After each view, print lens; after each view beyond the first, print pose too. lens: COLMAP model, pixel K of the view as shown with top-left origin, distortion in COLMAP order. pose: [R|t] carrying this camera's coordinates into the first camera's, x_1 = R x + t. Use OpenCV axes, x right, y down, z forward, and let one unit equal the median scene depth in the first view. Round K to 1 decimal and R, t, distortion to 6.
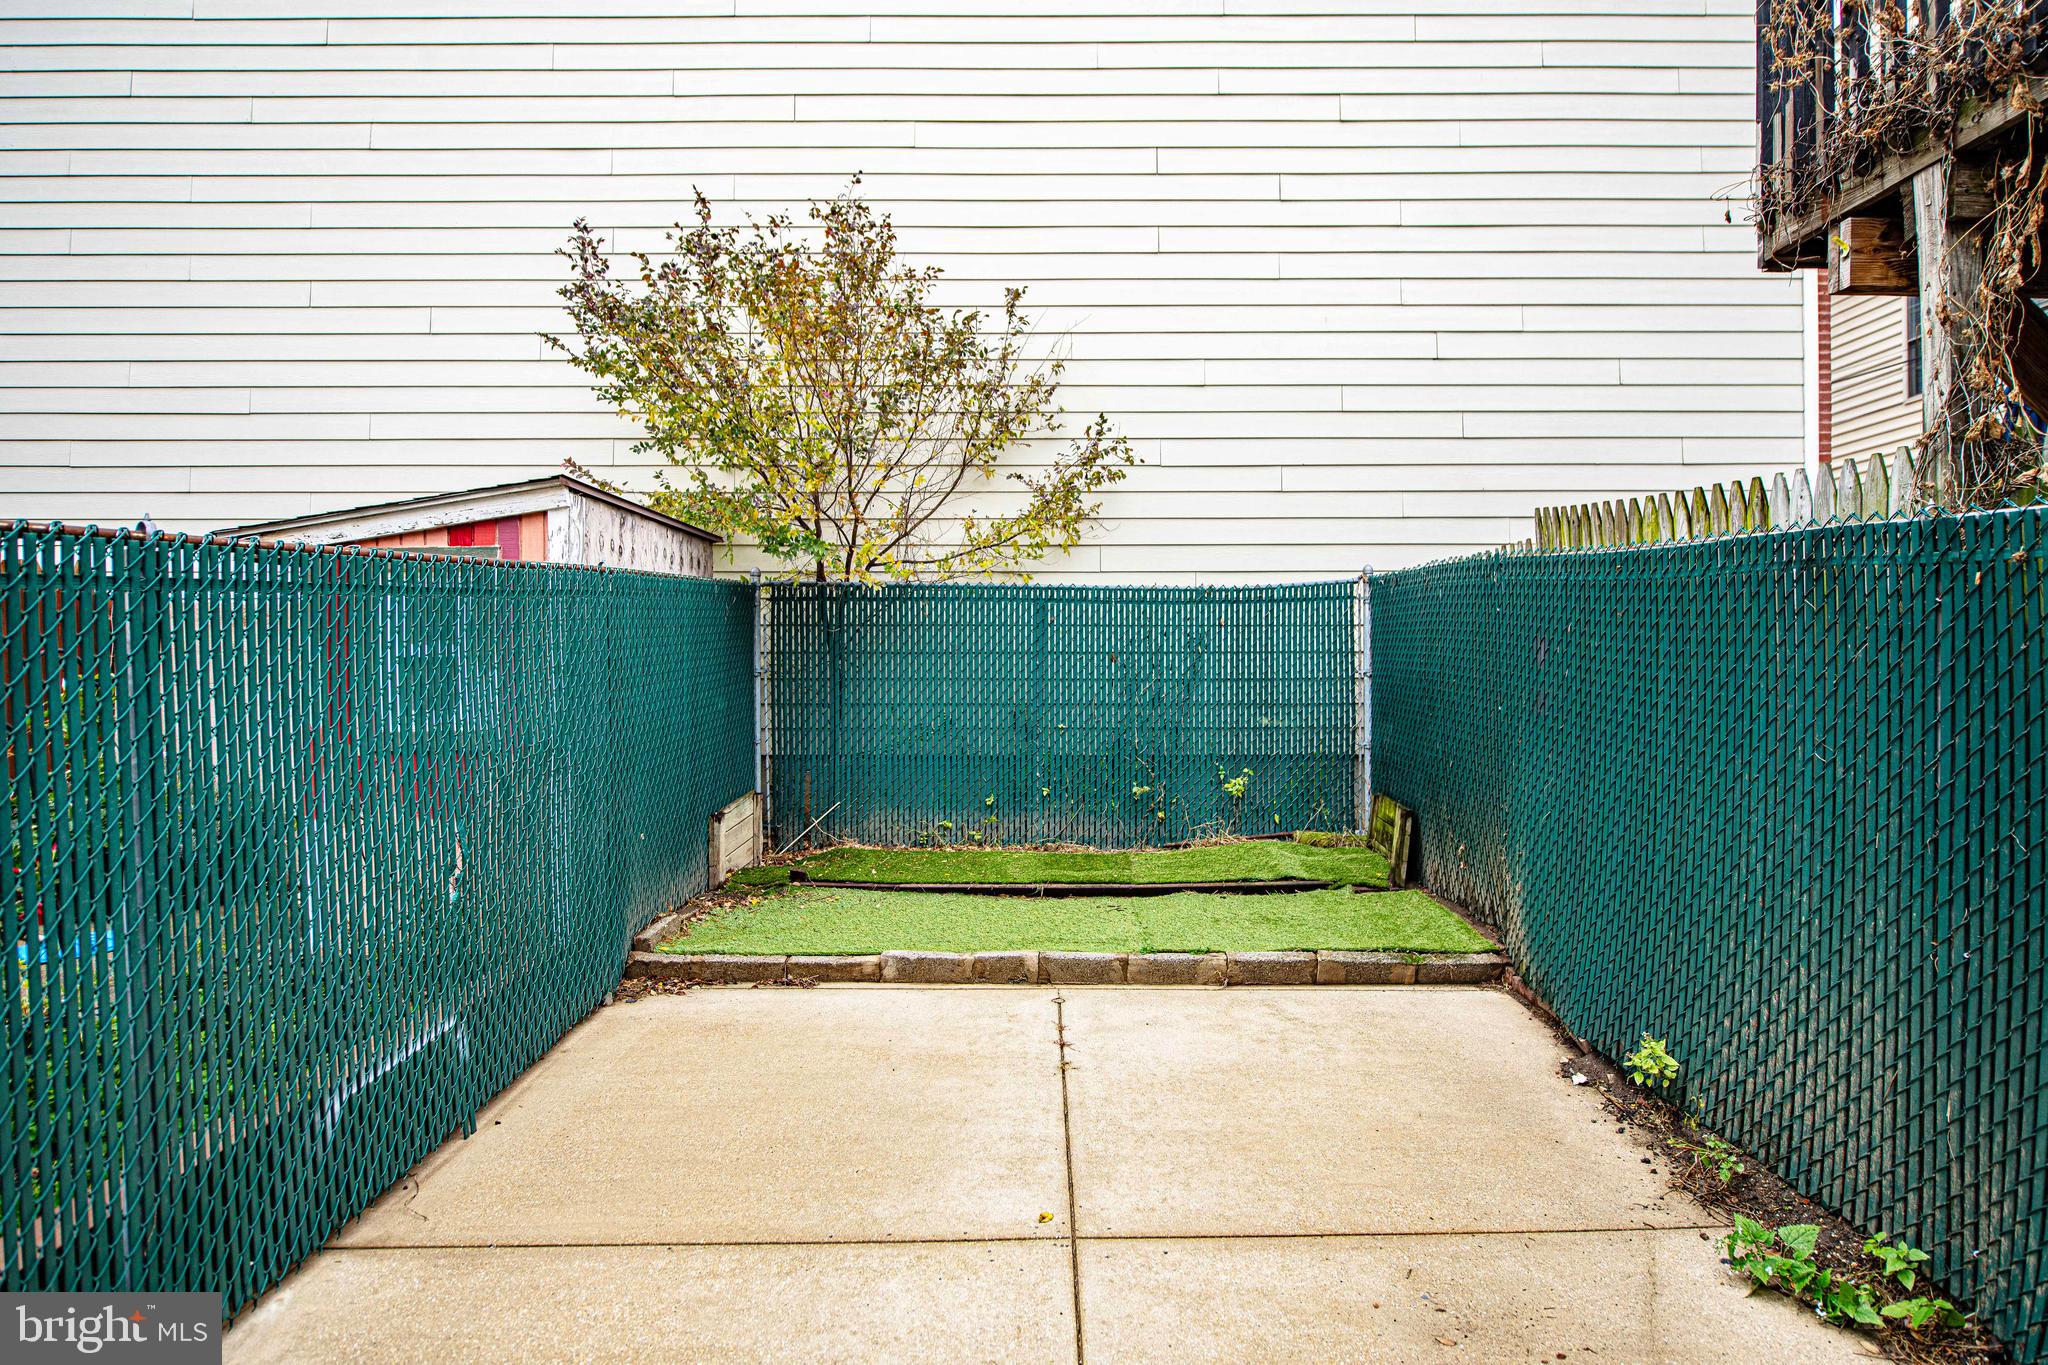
lens RADIAL K [[1250.0, 0, 1024.0], [0, 1250.0, 682.5], [0, 0, 1]] dist [0.000562, 0.000294]
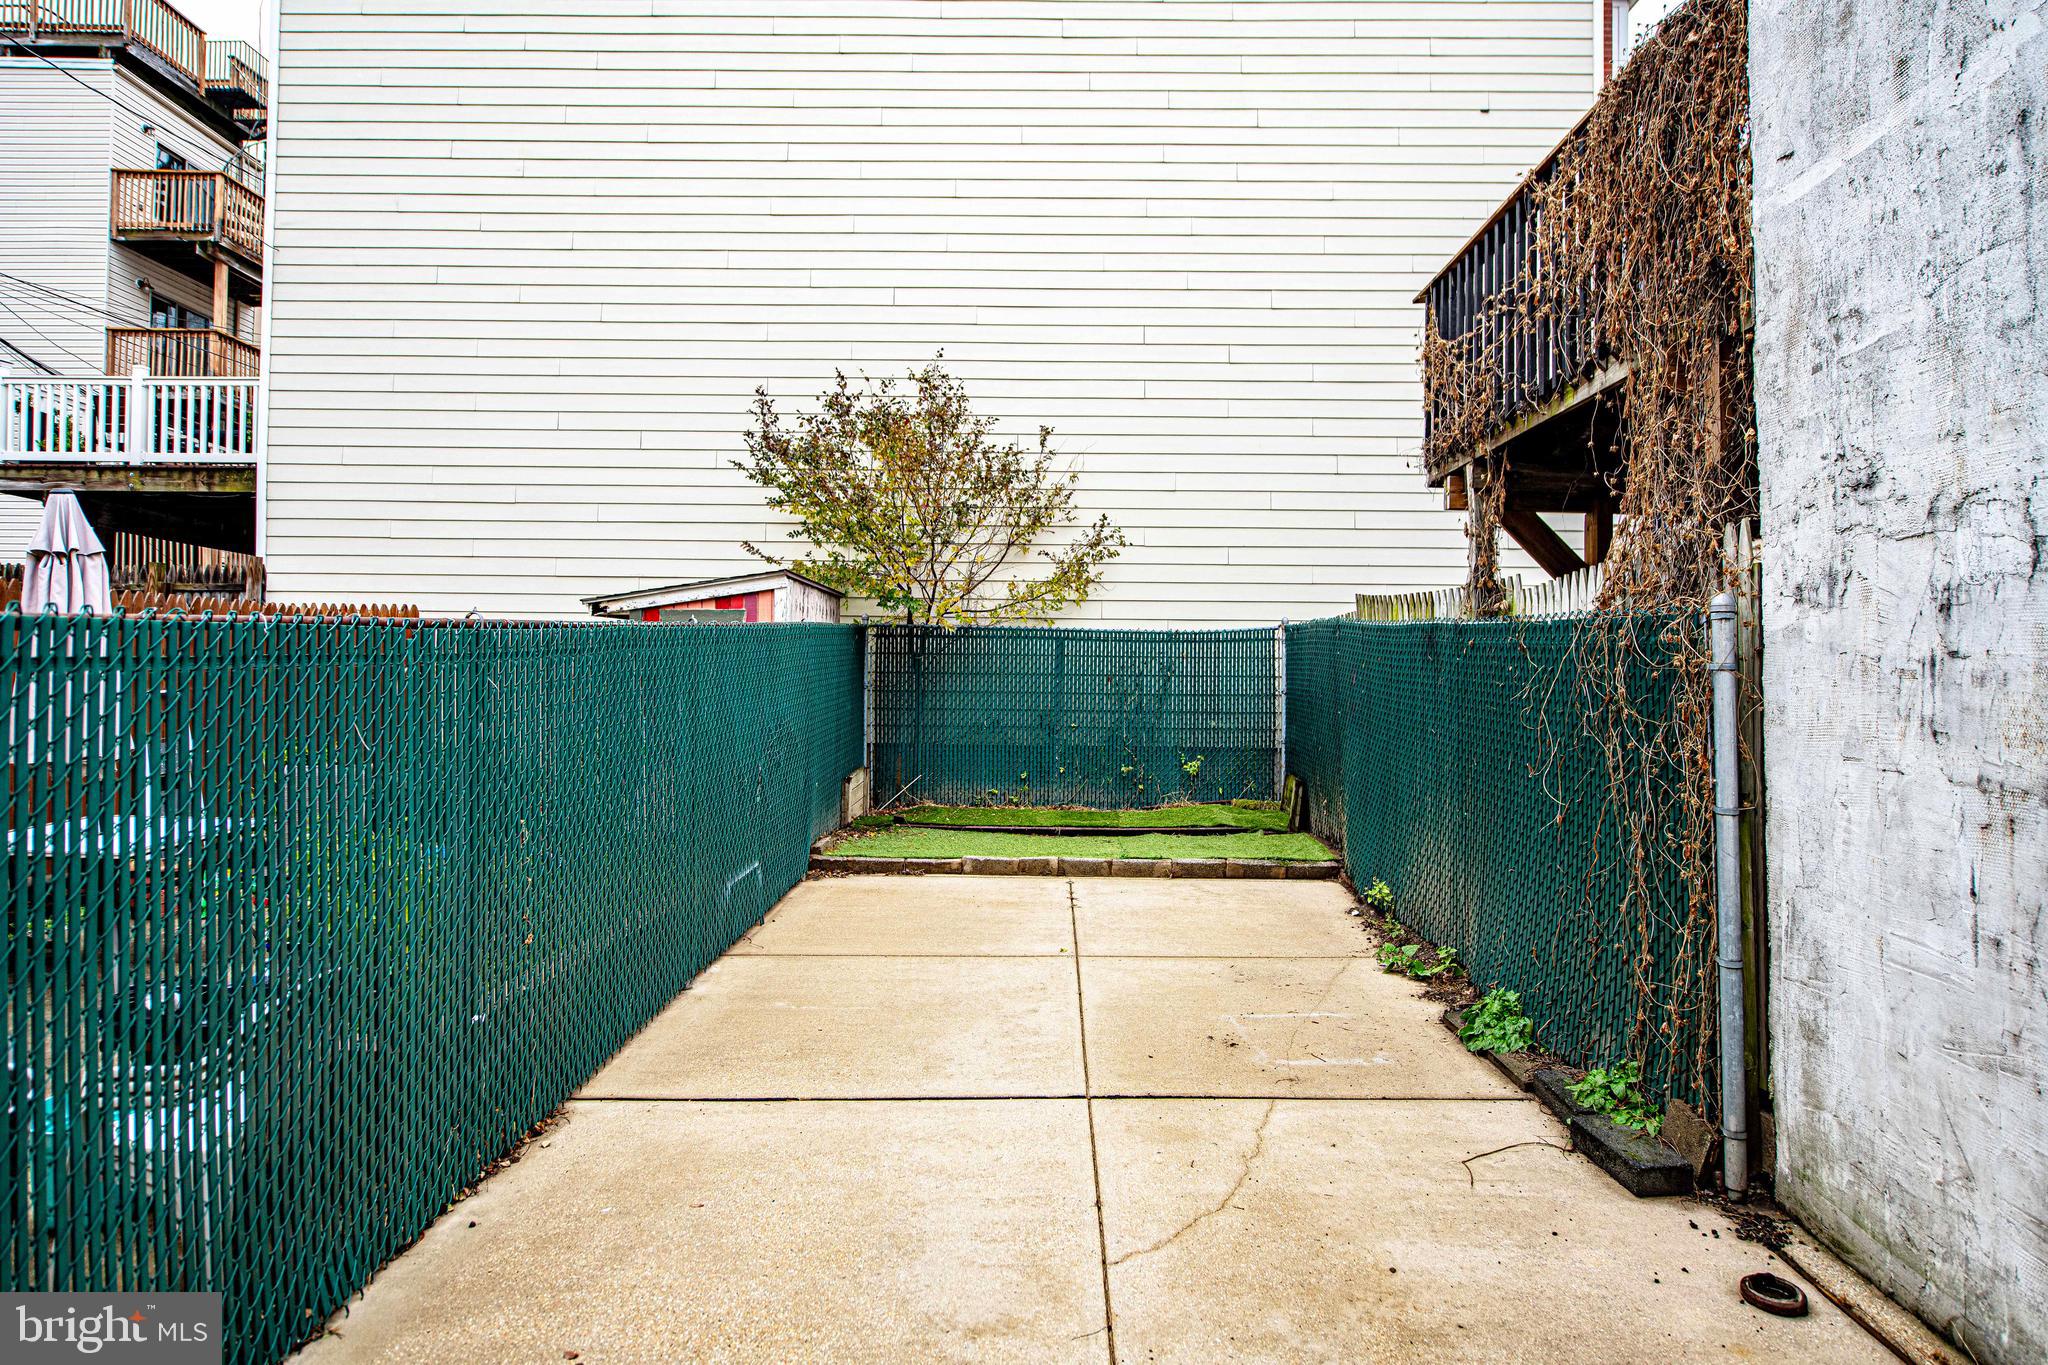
lens RADIAL K [[1250.0, 0, 1024.0], [0, 1250.0, 682.5], [0, 0, 1]] dist [0.000562, 0.000294]
pose [[0.999878, 0.012405, -0.009537, -0.014963], [-0.012541, 0.999819, -0.014318, 0.007033], [0.009357, 0.014436, 0.999852, -0.477426]]
